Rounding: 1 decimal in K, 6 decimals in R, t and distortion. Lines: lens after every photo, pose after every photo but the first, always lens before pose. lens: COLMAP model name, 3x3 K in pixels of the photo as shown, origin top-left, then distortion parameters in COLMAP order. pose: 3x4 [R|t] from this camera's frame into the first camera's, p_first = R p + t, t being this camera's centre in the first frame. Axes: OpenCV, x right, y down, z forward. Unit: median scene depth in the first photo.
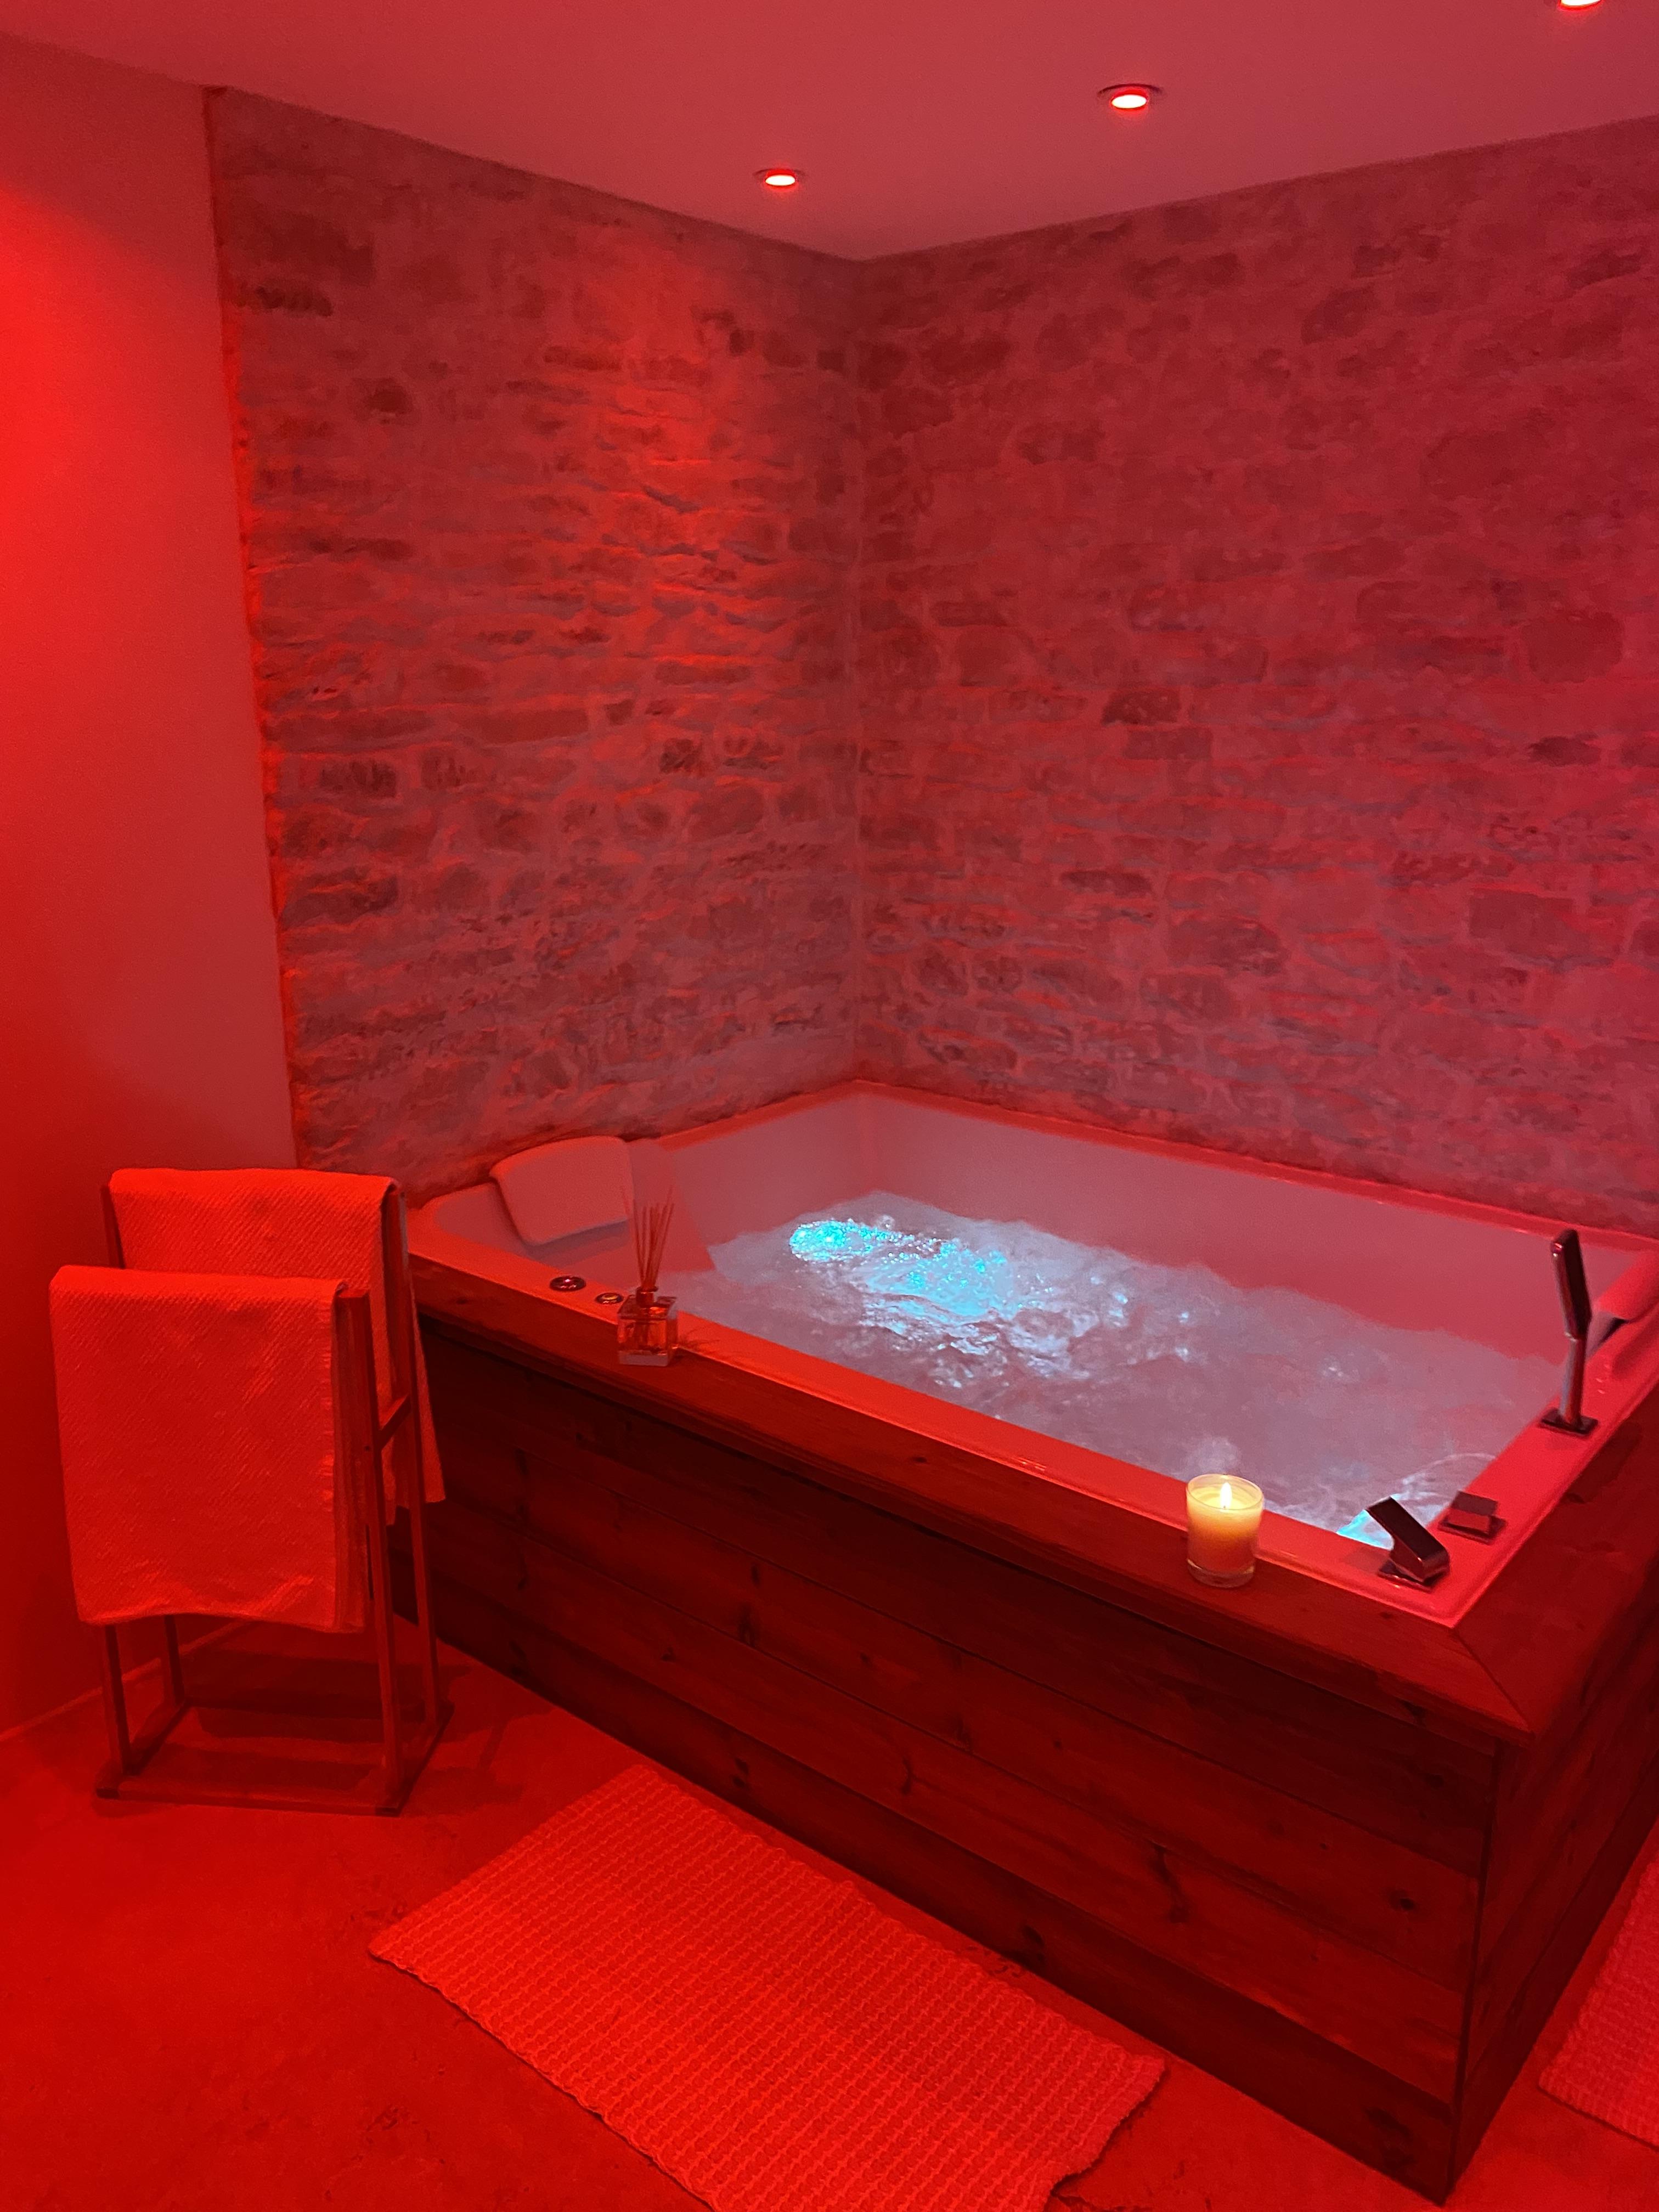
lens RADIAL K [[1663.6, 0, 840.7], [0, 1663.6, 1087.5], [0, 0, 1]] dist [0.003588, -0.029235]
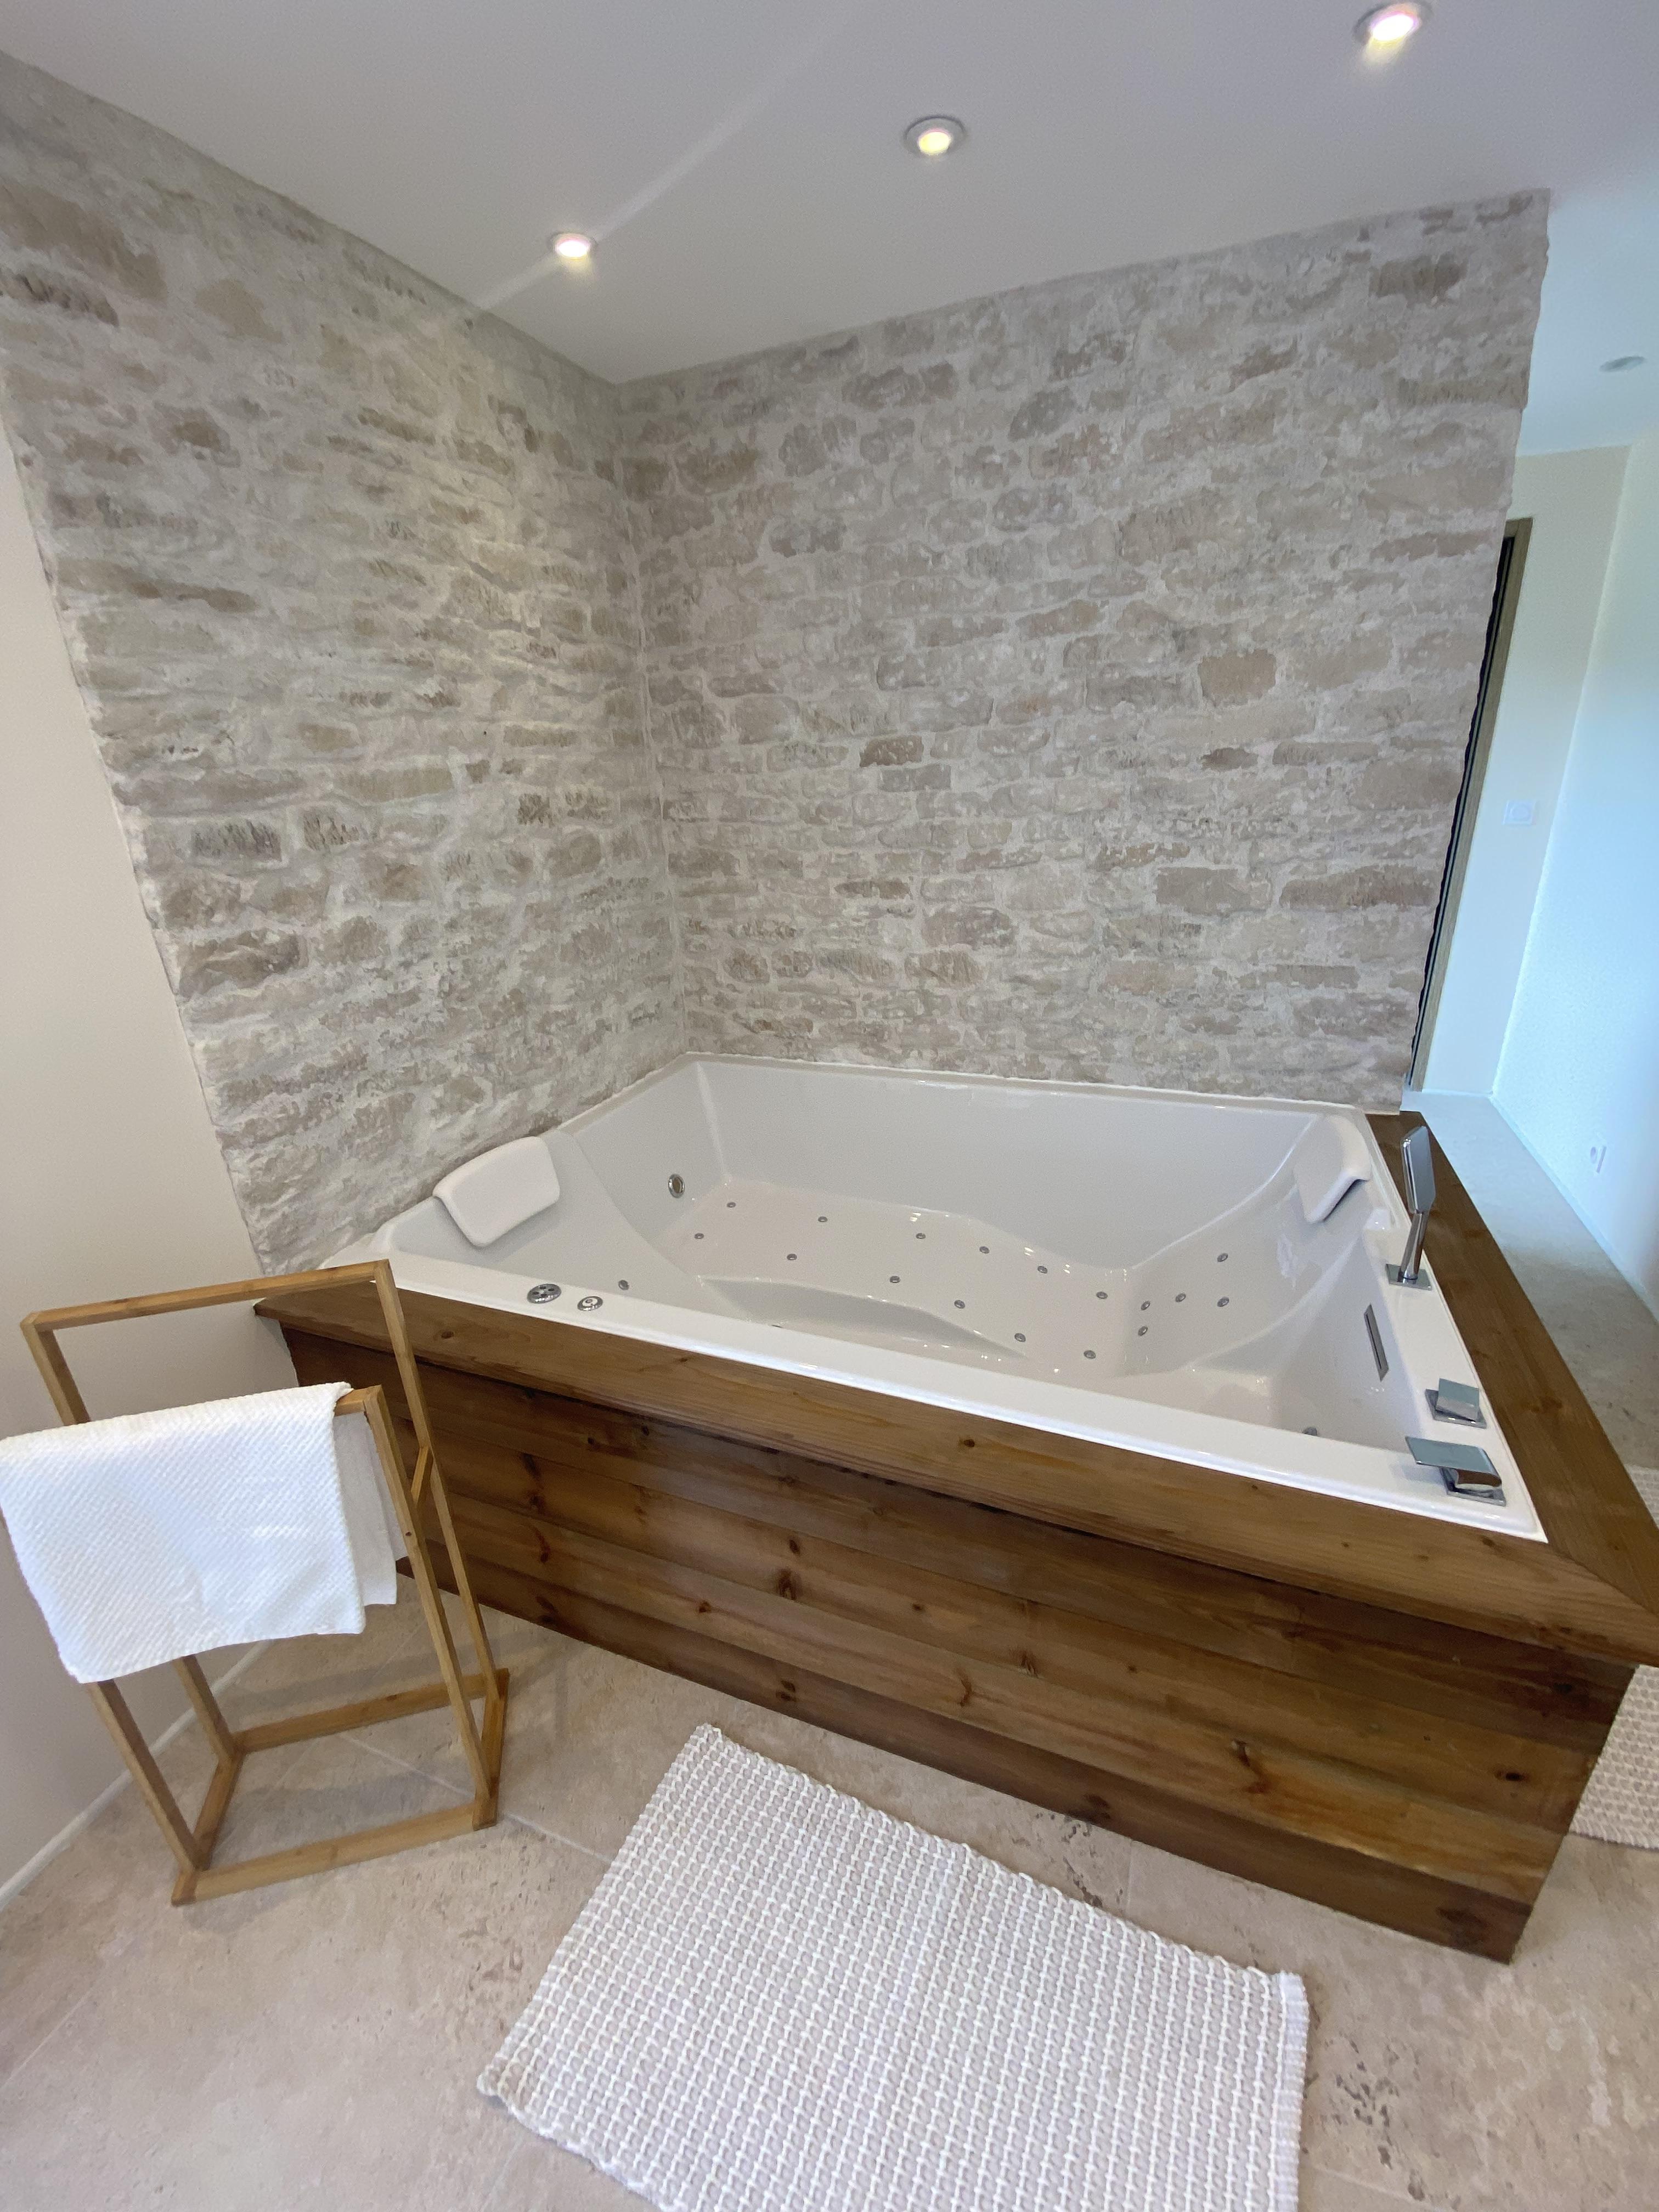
lens RADIAL K [[903.5, 0, 829.5], [0, 903.5, 1106.0], [0, 0, 1]] dist [-0.000891, -0.009119]
pose [[0.951659, -0.148352, 0.268954, -0.108970], [0.120229, 0.985676, 0.118271, -0.045055], [-0.282648, -0.080218, 0.955864, 0.333094]]
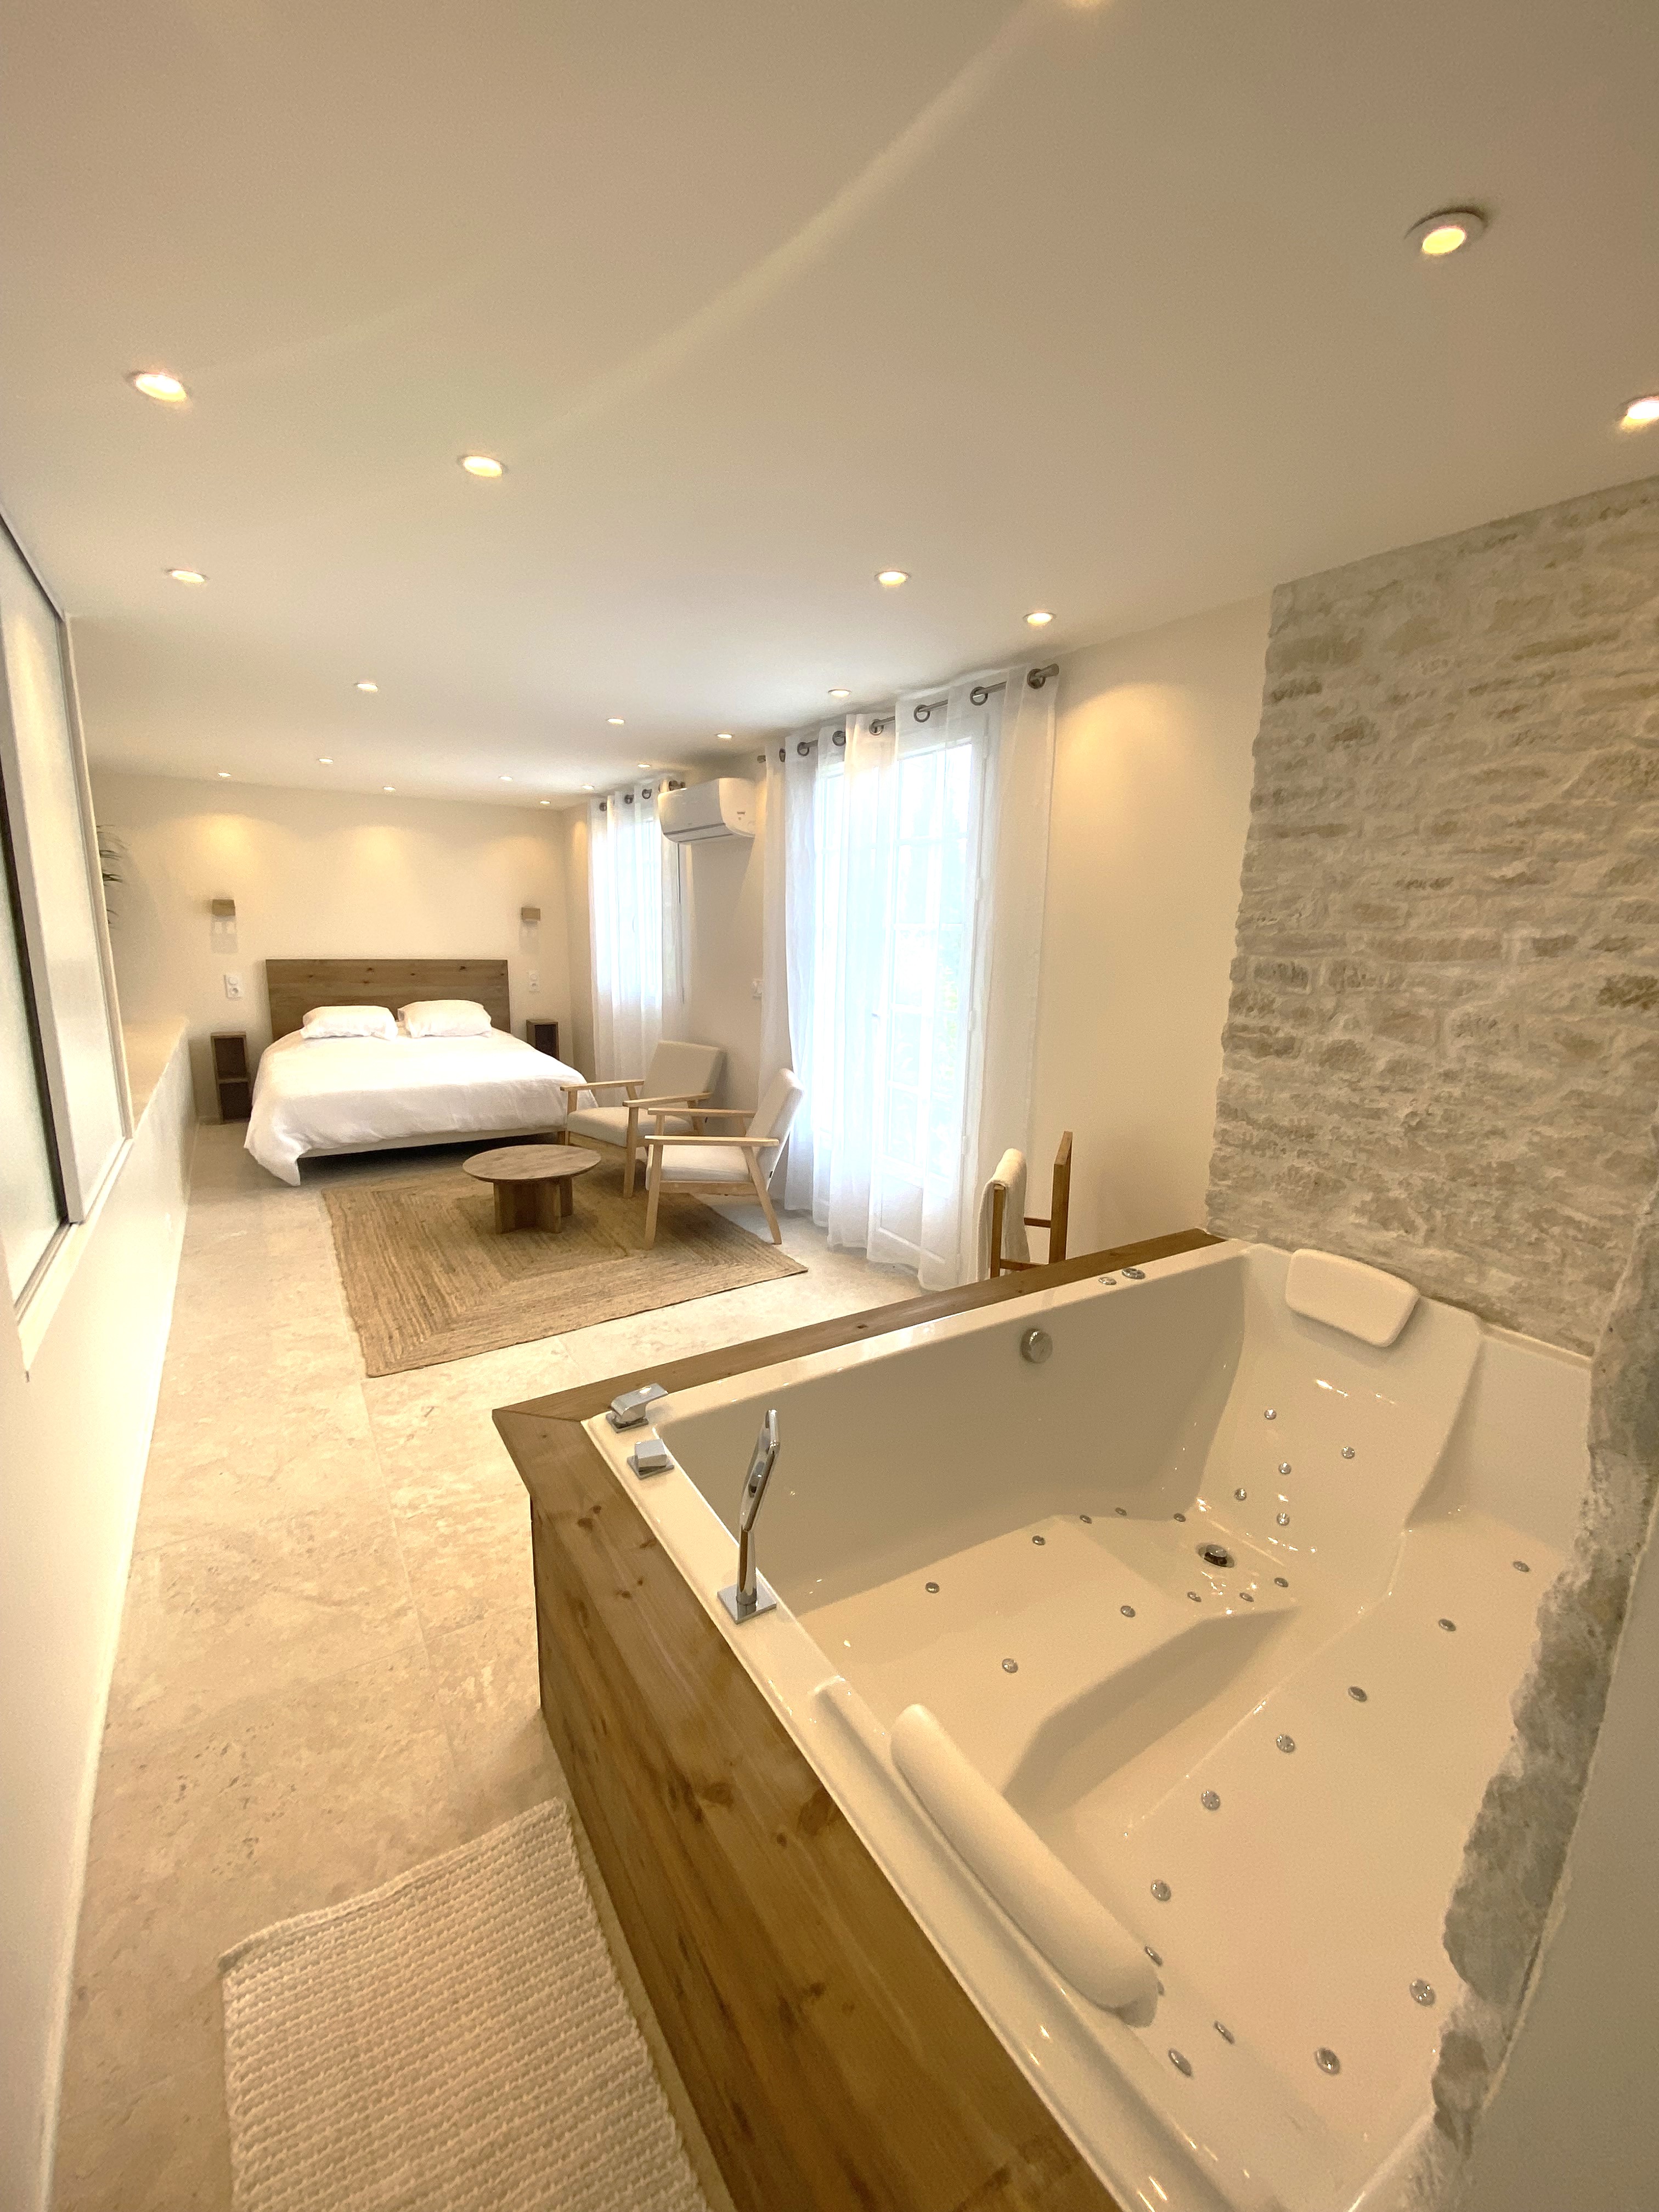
lens RADIAL K [[903.5, 0, 829.5], [0, 903.5, 1106.0], [0, 0, 1]] dist [-0.000891, -0.009119]
pose [[-0.300704, 0.183947, -0.935810, 0.627948], [-0.259700, 0.928352, 0.265930, -0.166786], [0.917678, 0.322996, -0.231388, 0.757967]]
